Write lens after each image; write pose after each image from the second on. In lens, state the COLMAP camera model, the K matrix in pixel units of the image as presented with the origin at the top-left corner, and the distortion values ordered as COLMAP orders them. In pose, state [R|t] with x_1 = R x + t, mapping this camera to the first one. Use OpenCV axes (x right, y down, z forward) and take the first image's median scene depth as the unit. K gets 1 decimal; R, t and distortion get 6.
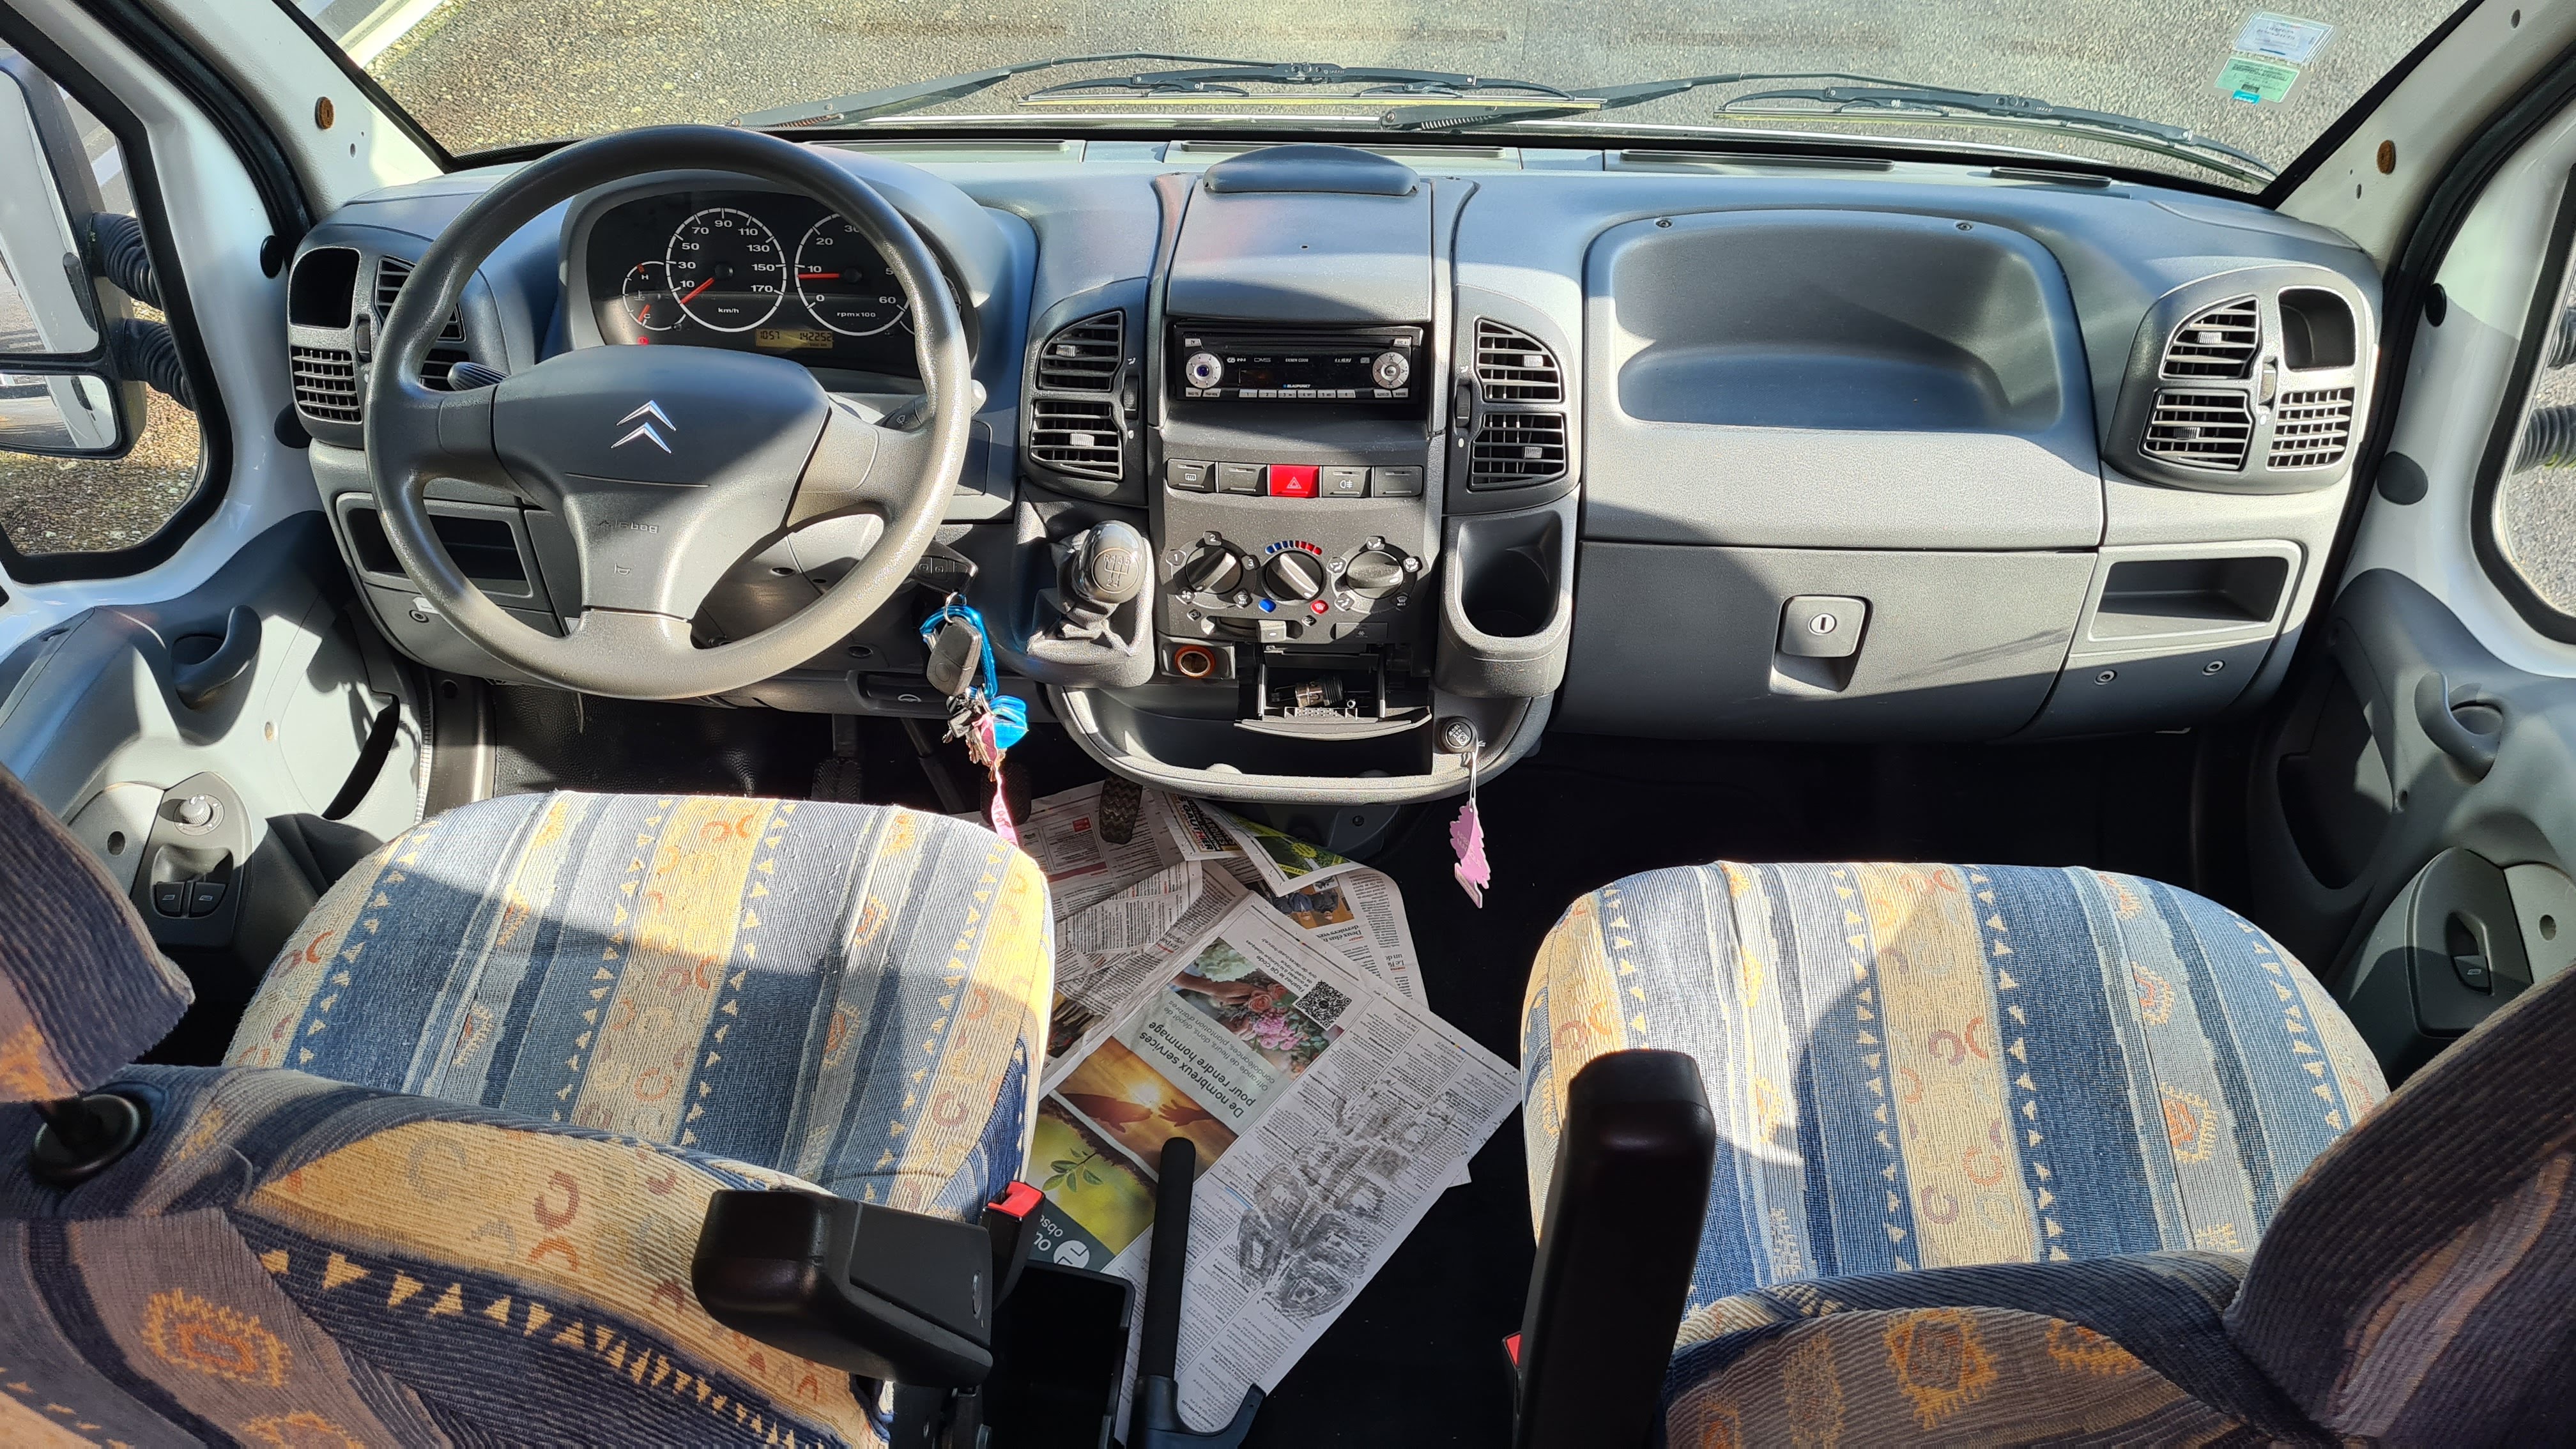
lens RADIAL K [[1934.1, 0, 1293.2], [0, 1934.1, 723.9], [0, 0, 1]] dist [0.035165, -0.002735]
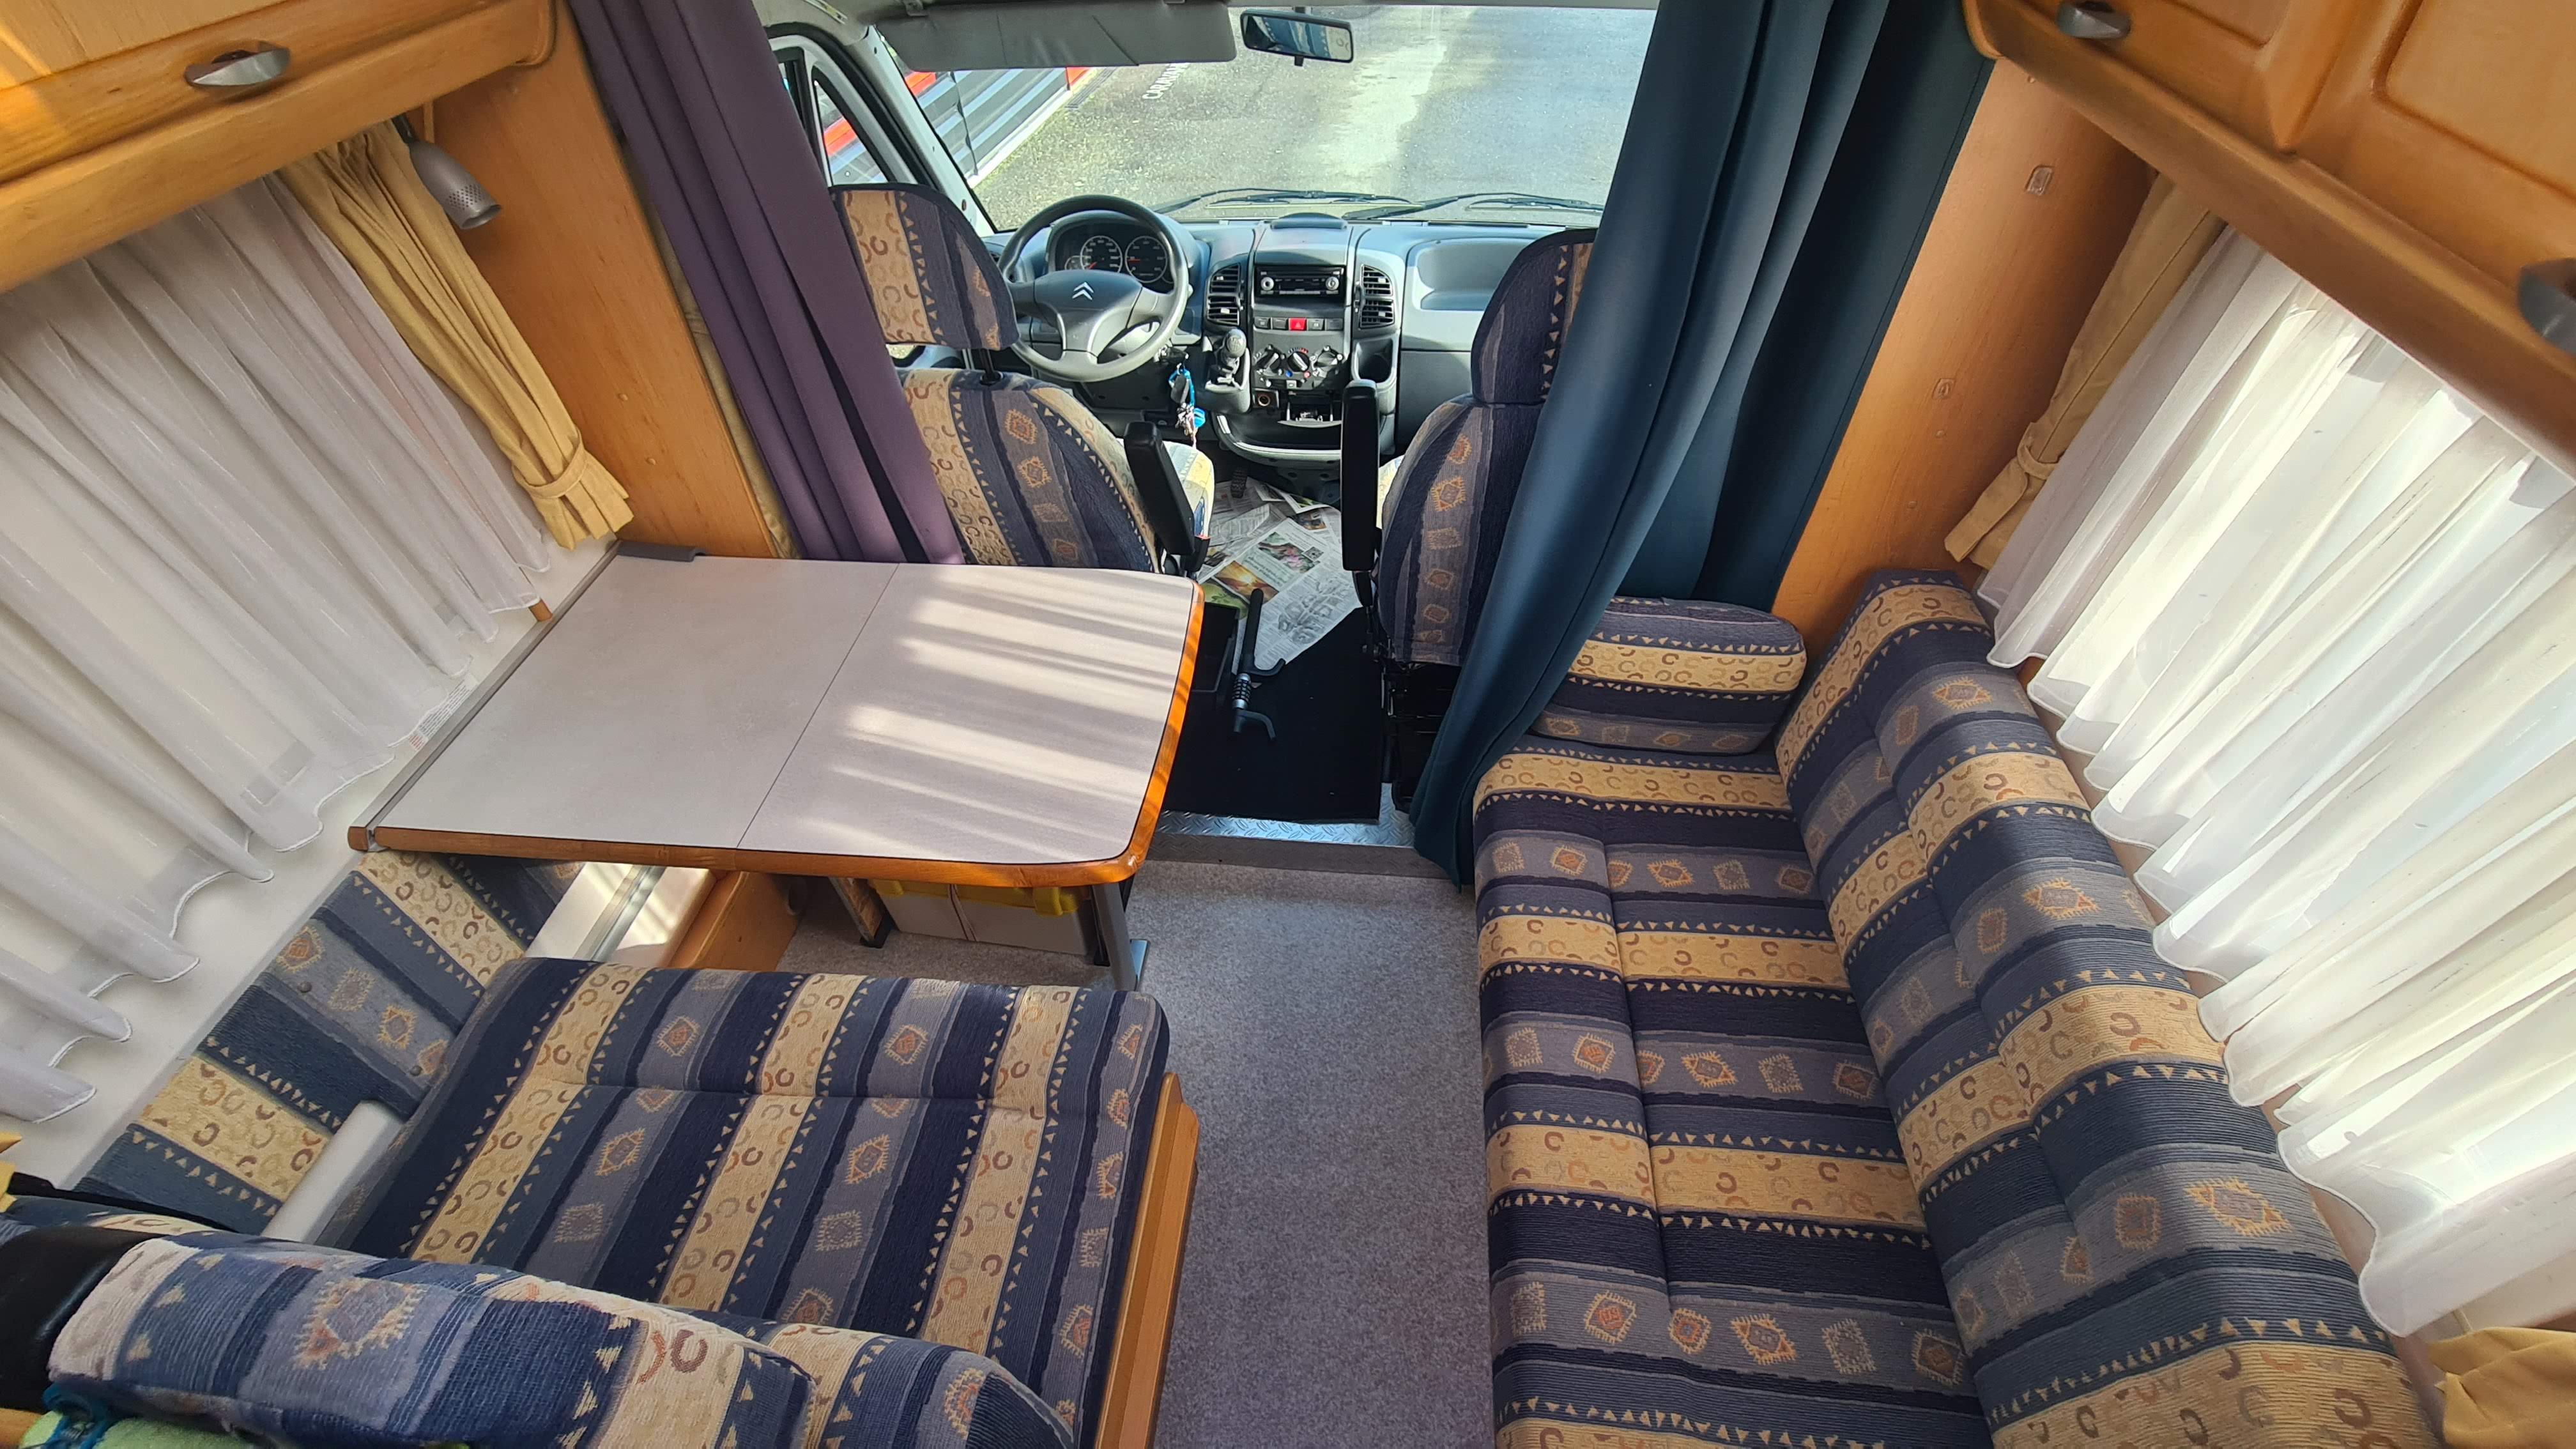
lens RADIAL K [[1058.0, 0, 1286.1], [0, 1058.0, 720.7], [0, 0, 1]] dist [-0.000669, -0.000177]
pose [[0.998482, 0.018176, -0.051996, 0.072955], [-0.015217, 0.998272, 0.056753, 0.364408], [0.052938, -0.055876, 0.997033, -0.587967]]
